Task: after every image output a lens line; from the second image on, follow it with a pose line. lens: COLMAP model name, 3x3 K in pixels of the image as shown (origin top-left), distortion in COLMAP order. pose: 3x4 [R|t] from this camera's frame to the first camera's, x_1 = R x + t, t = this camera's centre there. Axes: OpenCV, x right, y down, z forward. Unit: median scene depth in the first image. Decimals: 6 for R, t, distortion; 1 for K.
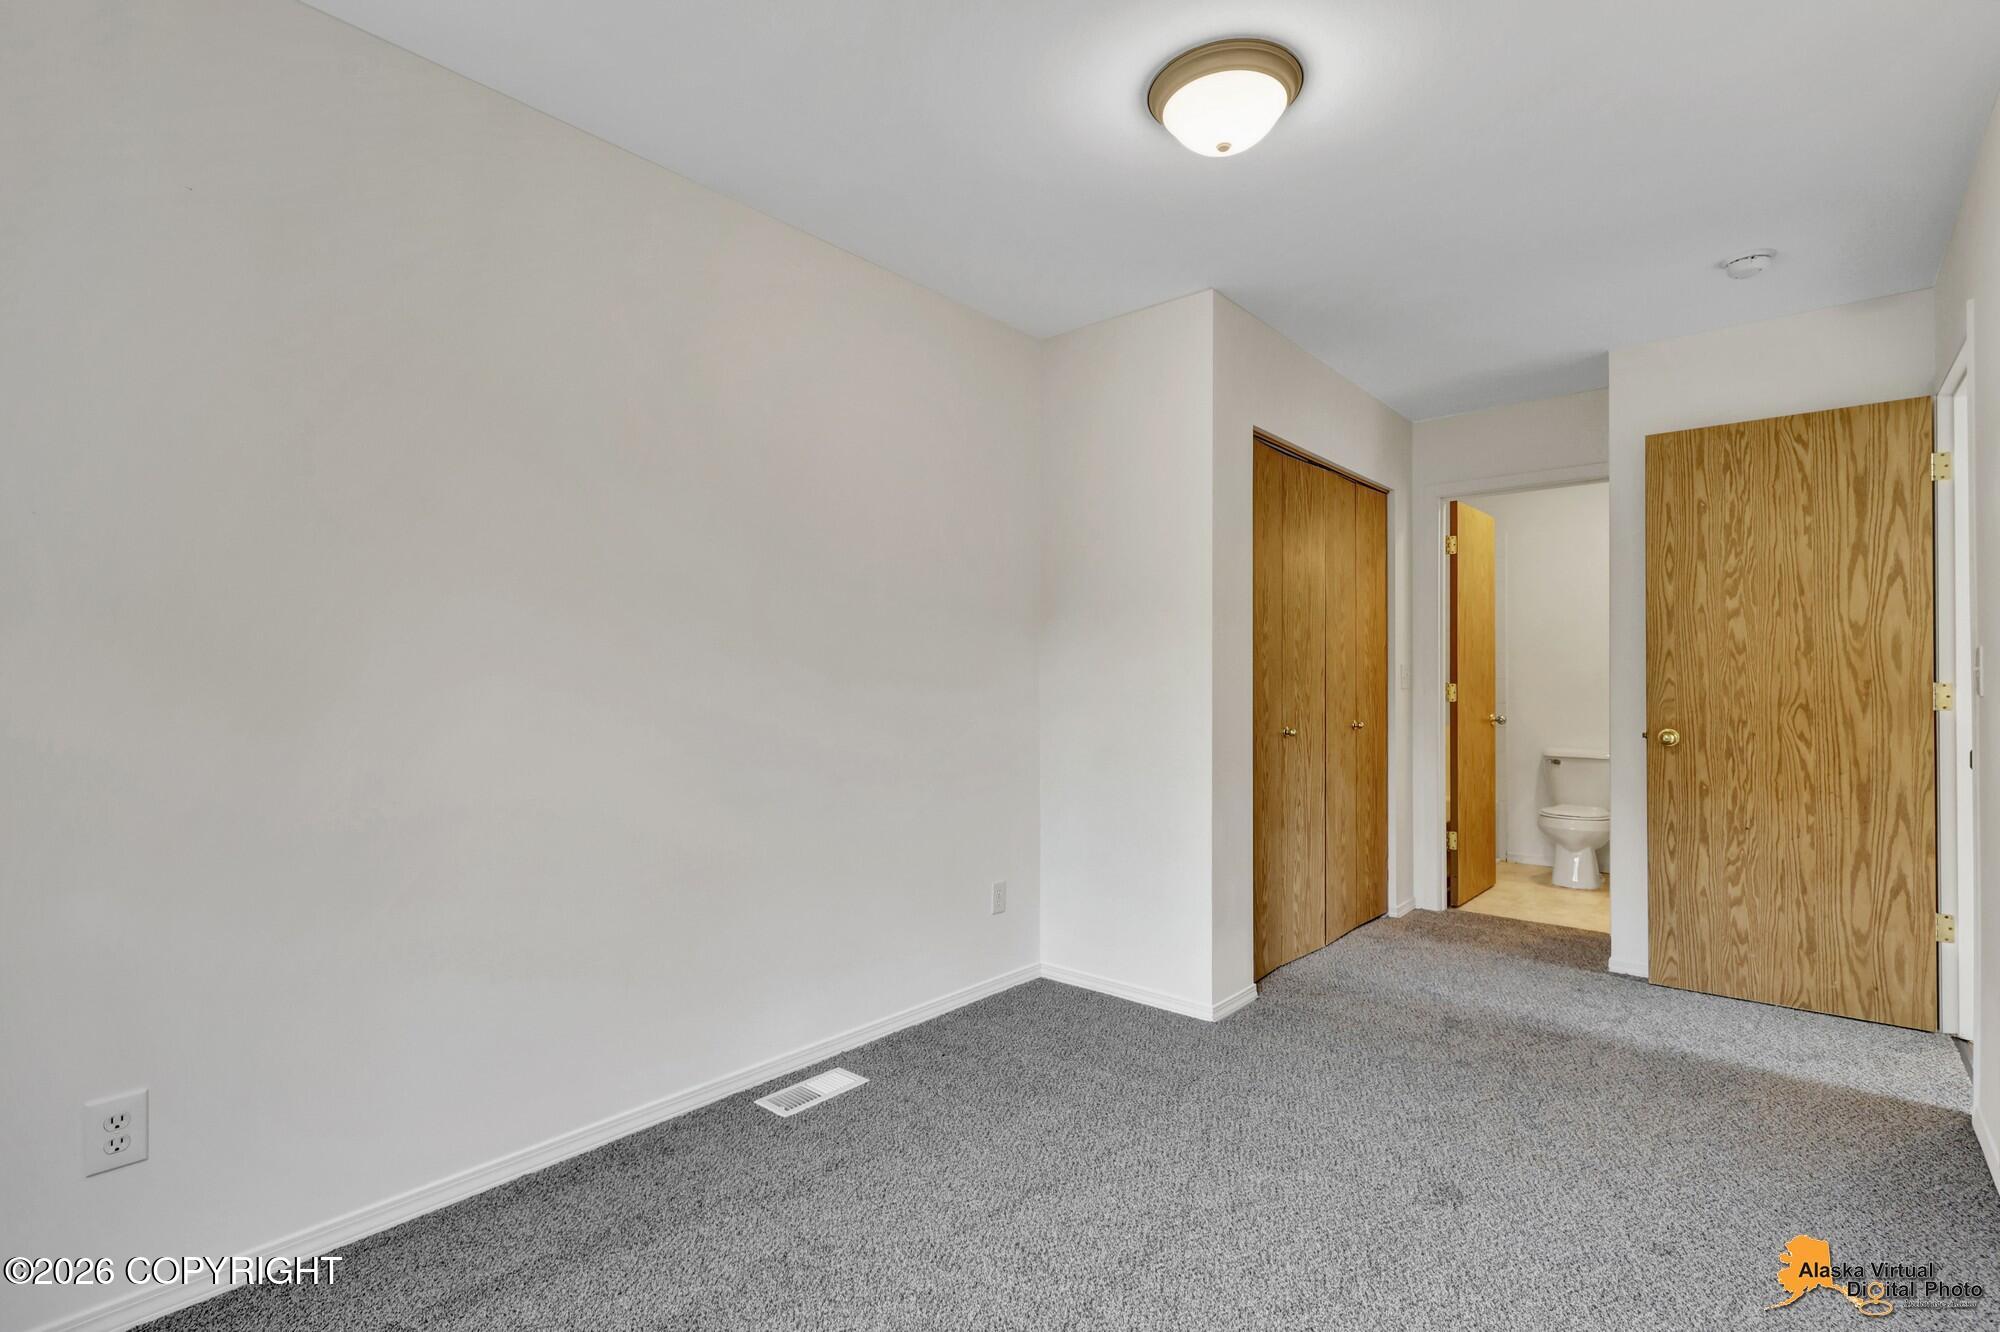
lens RADIAL K [[928.8, 0, 988.3], [0, 928.8, 673.1], [0, 0, 1]] dist [0.011105, -0.005138]
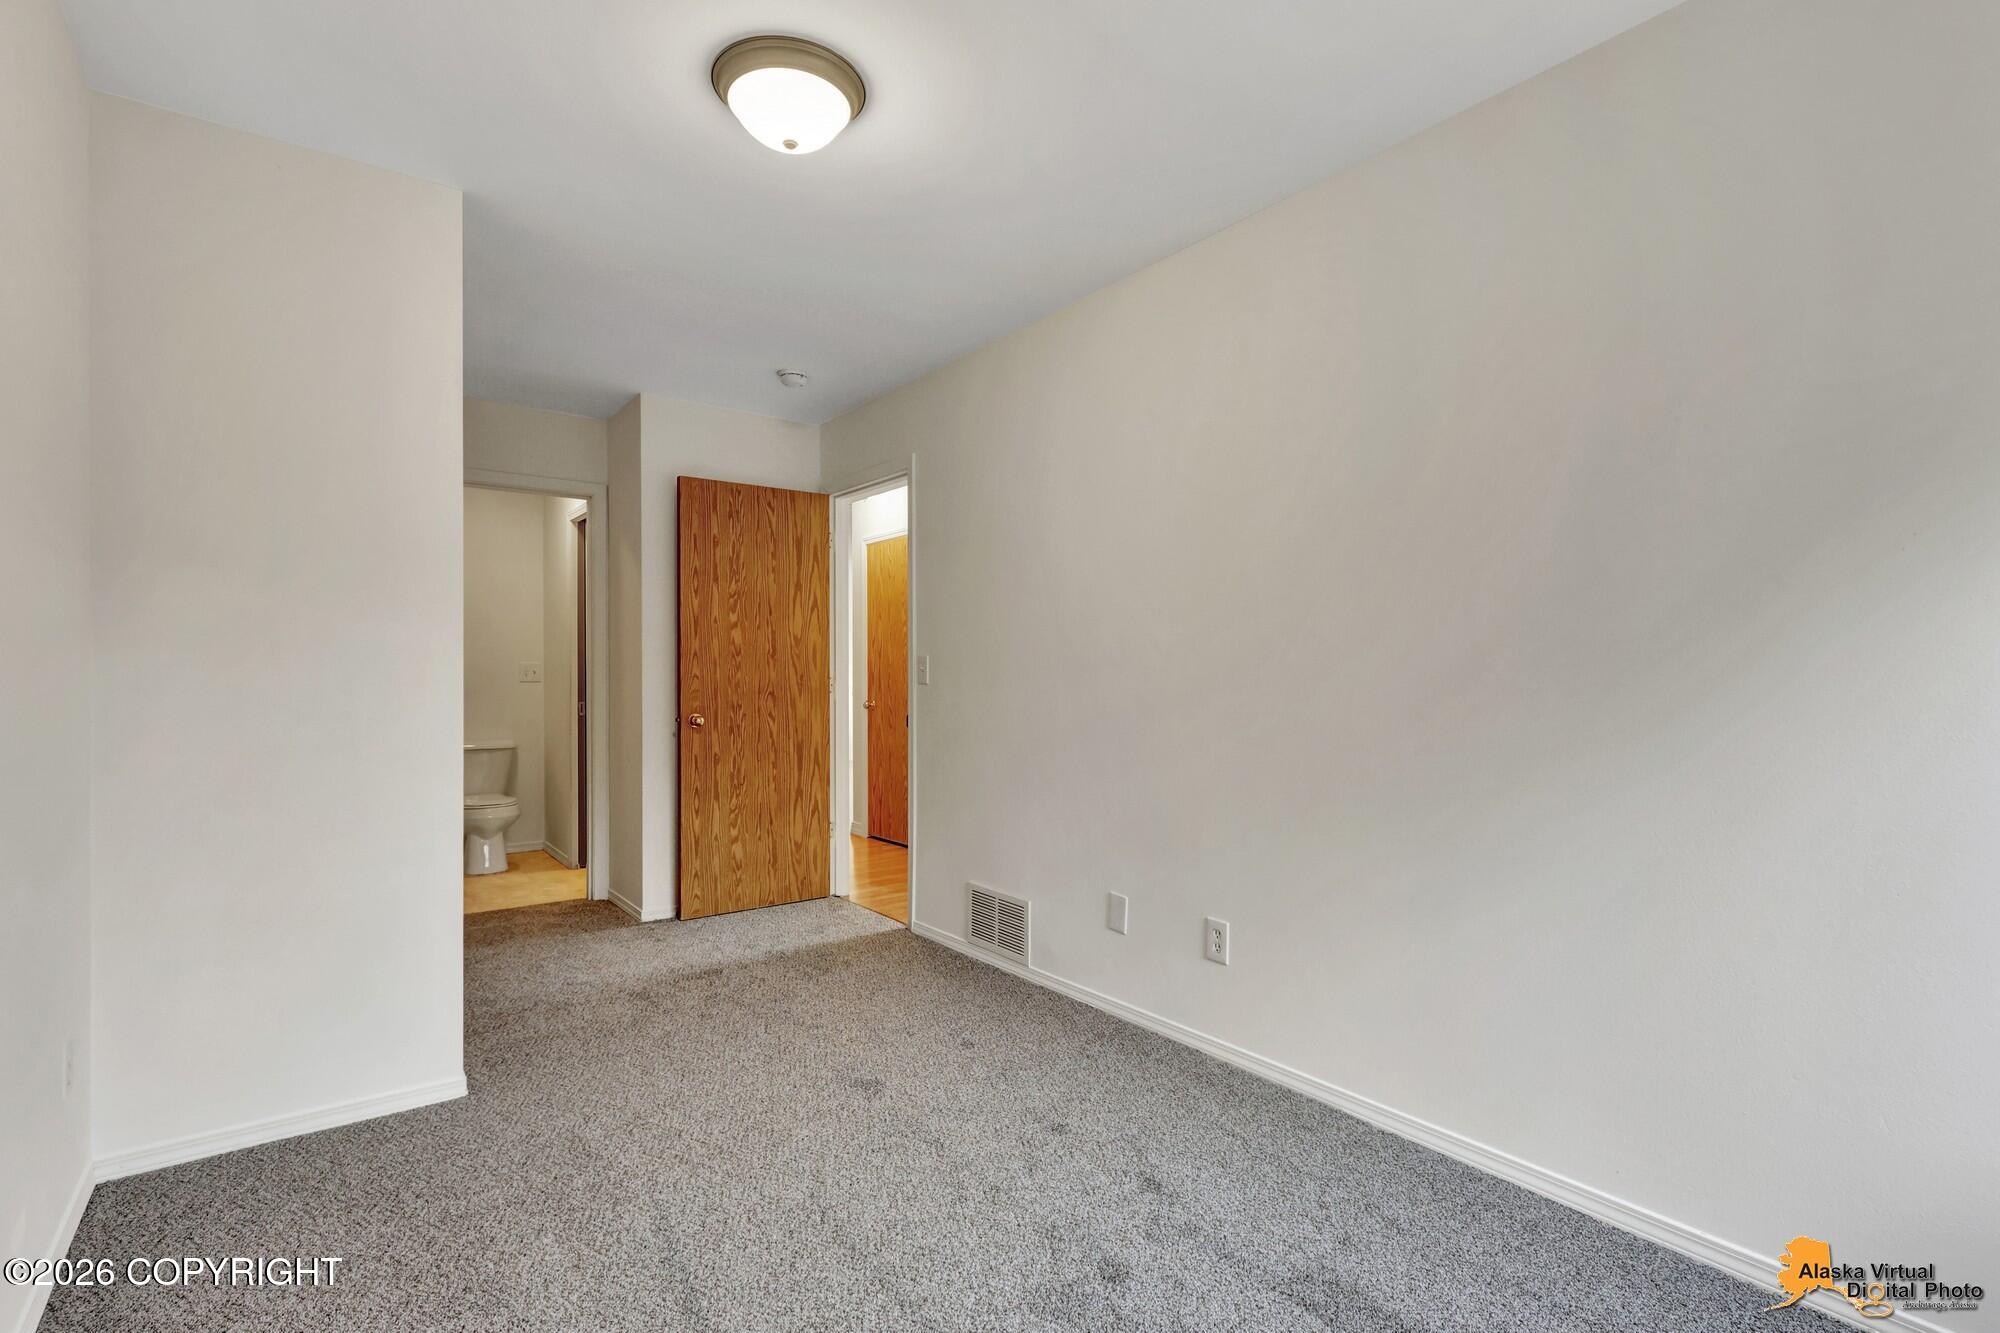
lens RADIAL K [[928.8, 0, 988.3], [0, 928.8, 673.6], [0, 0, 1]] dist [0.011105, -0.005138]
pose [[0.219952, 0.001823, 0.975509, -0.437940], [-0.005040, 0.999987, -0.000732, 0.005045], [-0.975498, -0.004756, 0.219958, 0.364236]]
